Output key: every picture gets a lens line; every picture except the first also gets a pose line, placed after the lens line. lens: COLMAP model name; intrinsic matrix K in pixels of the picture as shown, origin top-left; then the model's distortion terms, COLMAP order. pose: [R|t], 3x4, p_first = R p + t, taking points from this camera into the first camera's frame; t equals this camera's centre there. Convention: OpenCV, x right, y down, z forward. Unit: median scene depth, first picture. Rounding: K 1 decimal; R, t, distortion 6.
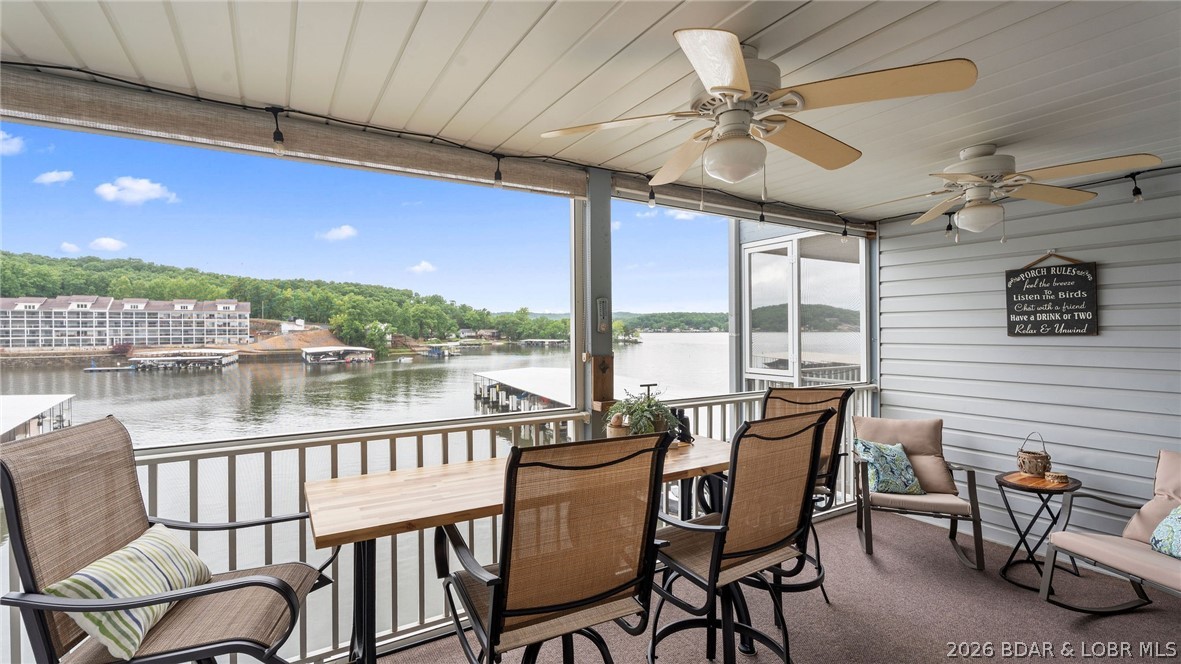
lens RADIAL K [[520.2, 0, 597.6], [0, 520.2, 337.1], [0, 0, 1]] dist [-0.000766, 0.000415]
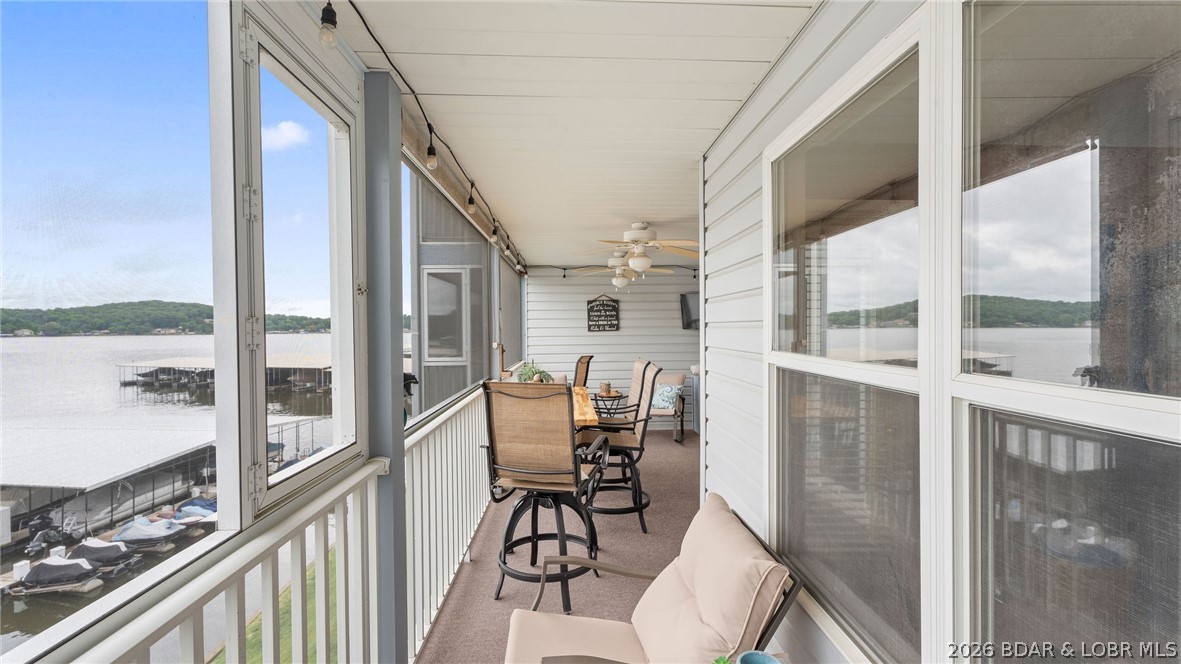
lens RADIAL K [[520.2, 0, 590.6], [0, 520.2, 332.6], [0, 0, 1]] dist [-0.000766, 0.000415]
pose [[0.496267, -0.006127, 0.868148, -1.087784], [0.017199, 0.999848, -0.002775, 0.008617], [-0.867999, 0.016309, 0.496297, -0.054678]]
